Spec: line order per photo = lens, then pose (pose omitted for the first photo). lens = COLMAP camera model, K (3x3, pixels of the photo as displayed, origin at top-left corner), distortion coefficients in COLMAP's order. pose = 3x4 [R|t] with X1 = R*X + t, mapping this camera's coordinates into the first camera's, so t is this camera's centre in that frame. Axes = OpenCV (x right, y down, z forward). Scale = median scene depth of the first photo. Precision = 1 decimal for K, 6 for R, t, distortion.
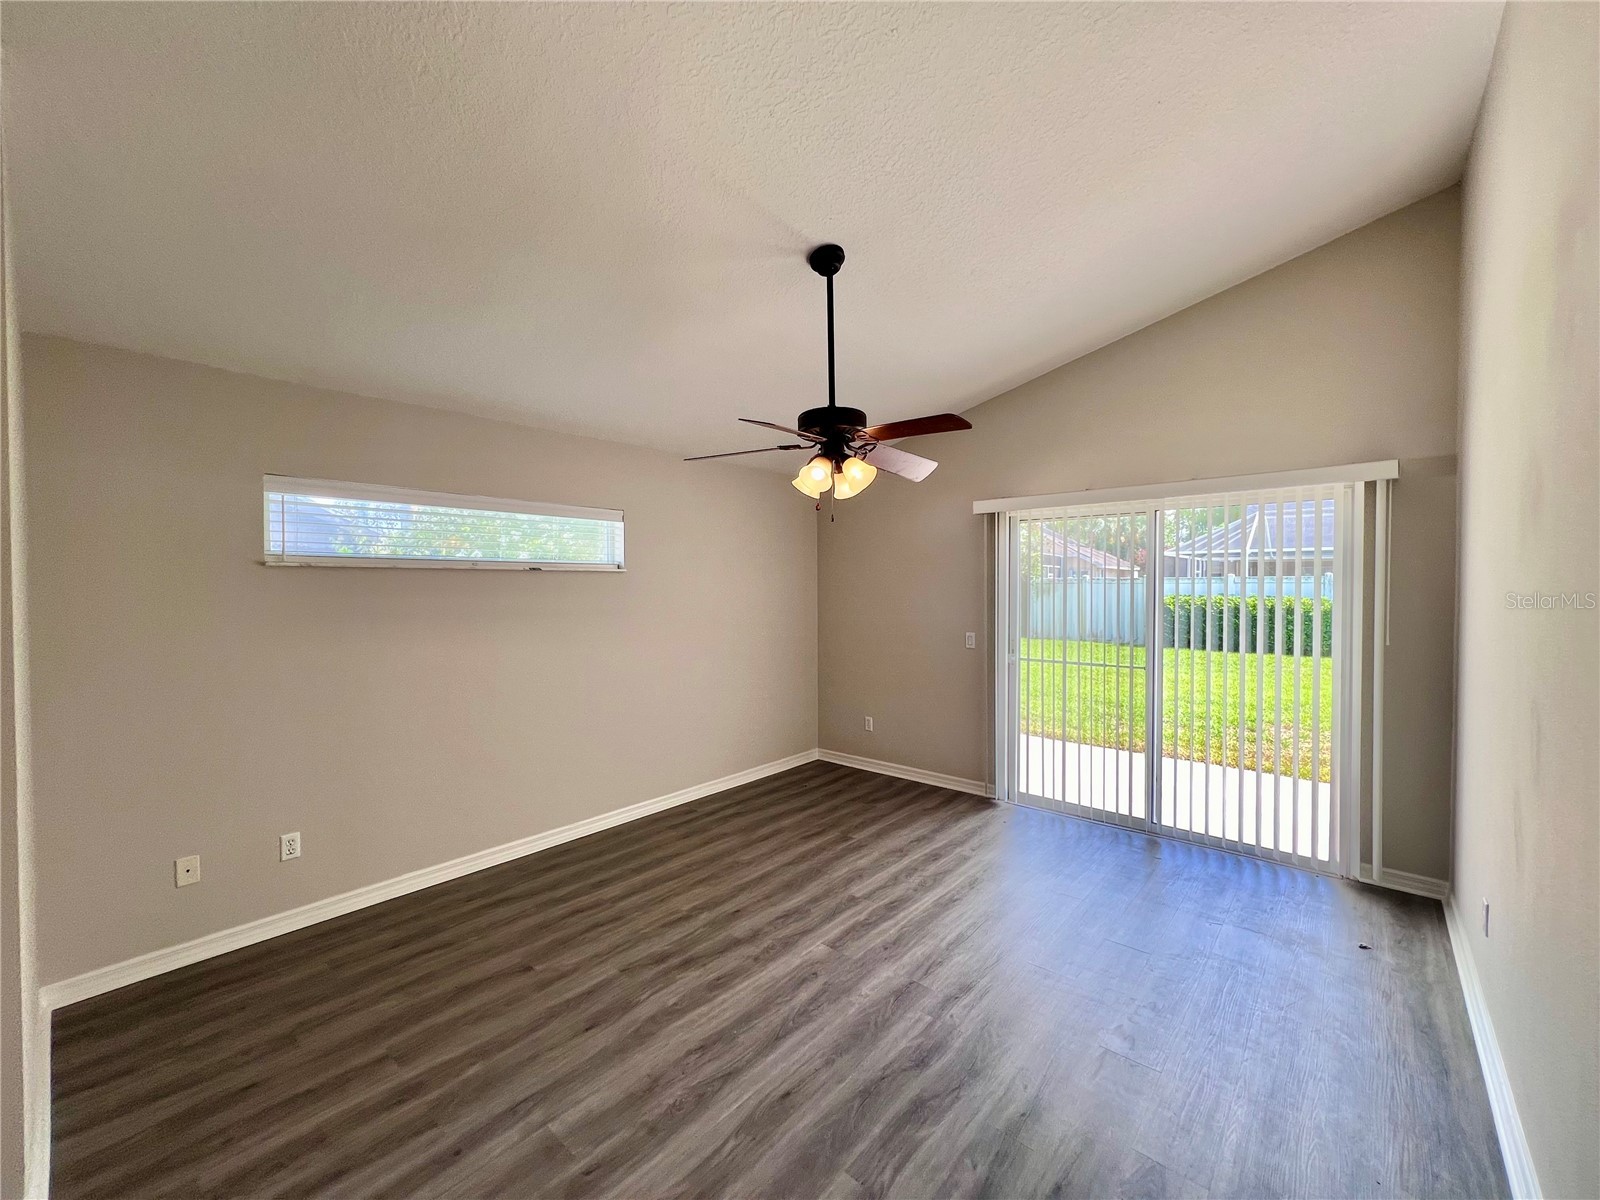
lens RADIAL K [[640.8, 0, 798.1], [0, 640.8, 596.9], [0, 0, 1]] dist [-0.004604, 0.001364]
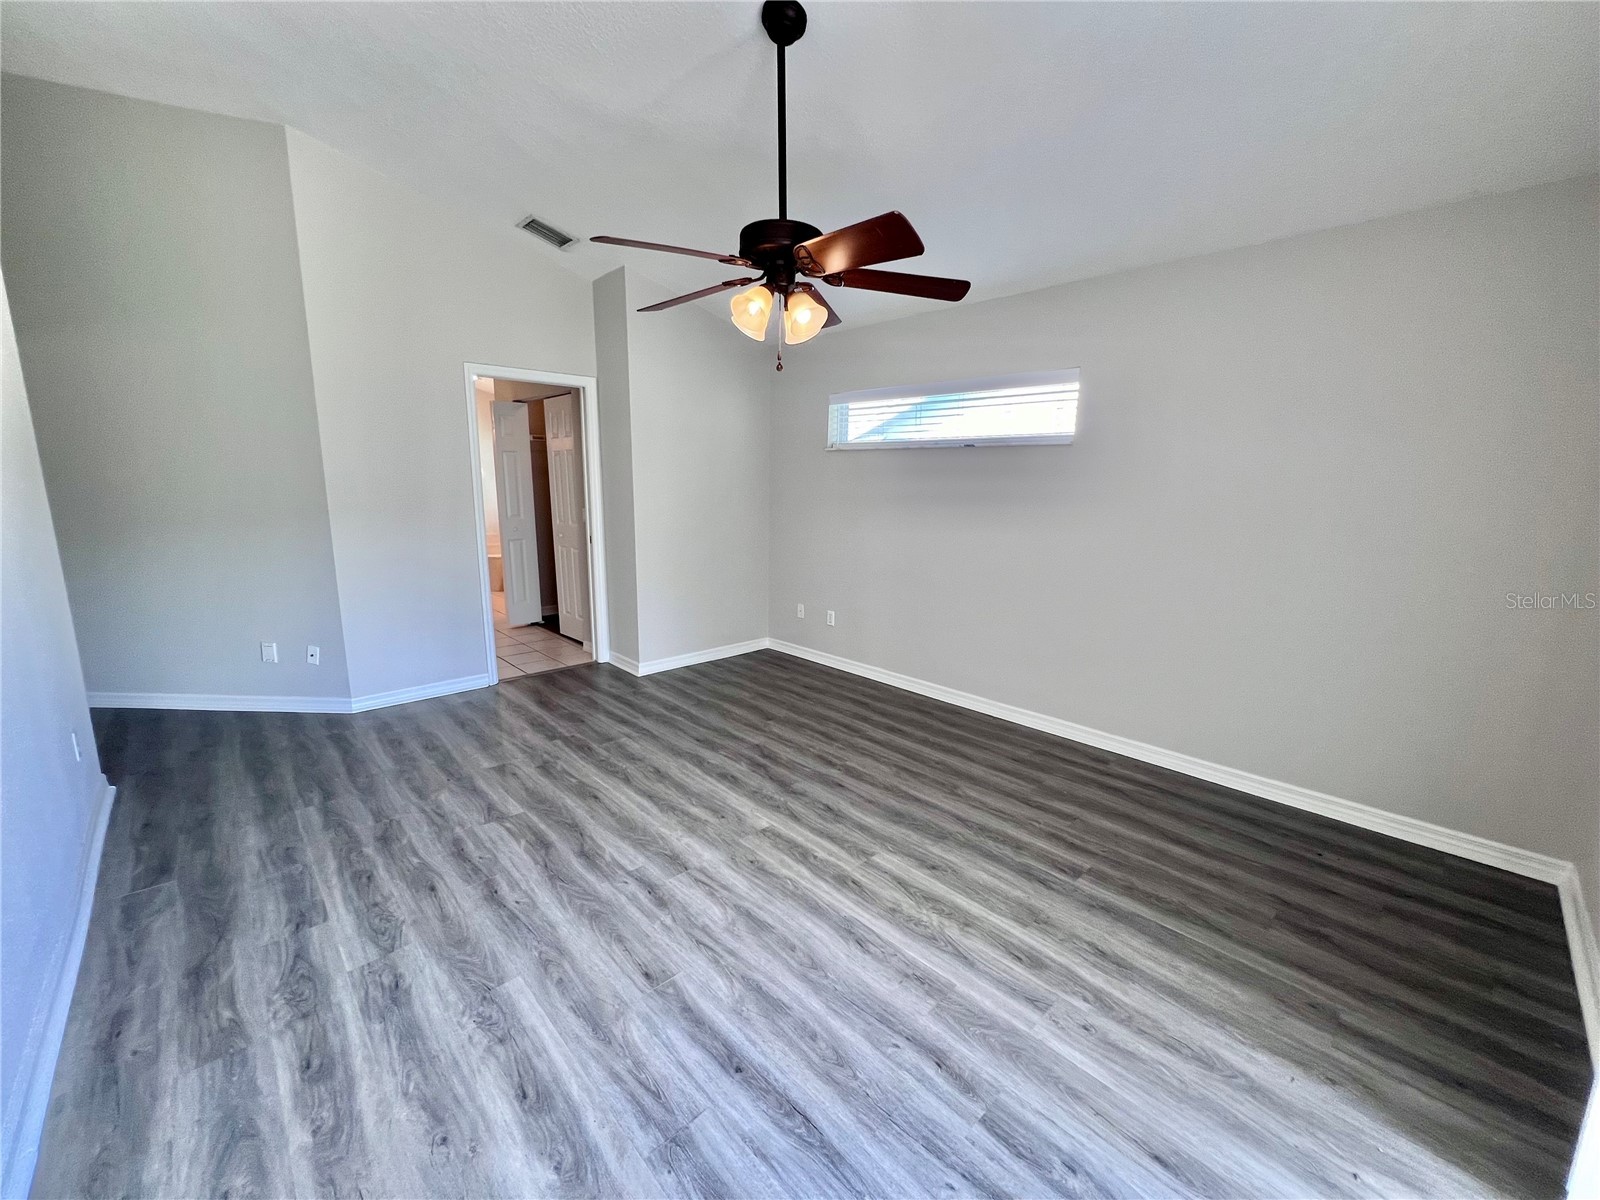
lens RADIAL K [[640.8, 0, 799.6], [0, 640.8, 598.2], [0, 0, 1]] dist [-0.004604, 0.001364]
pose [[-0.086745, 0.187817, -0.978366, 0.794174], [-0.033222, 0.980976, 0.191263, 0.010853], [0.995676, 0.049094, -0.078856, 0.944741]]
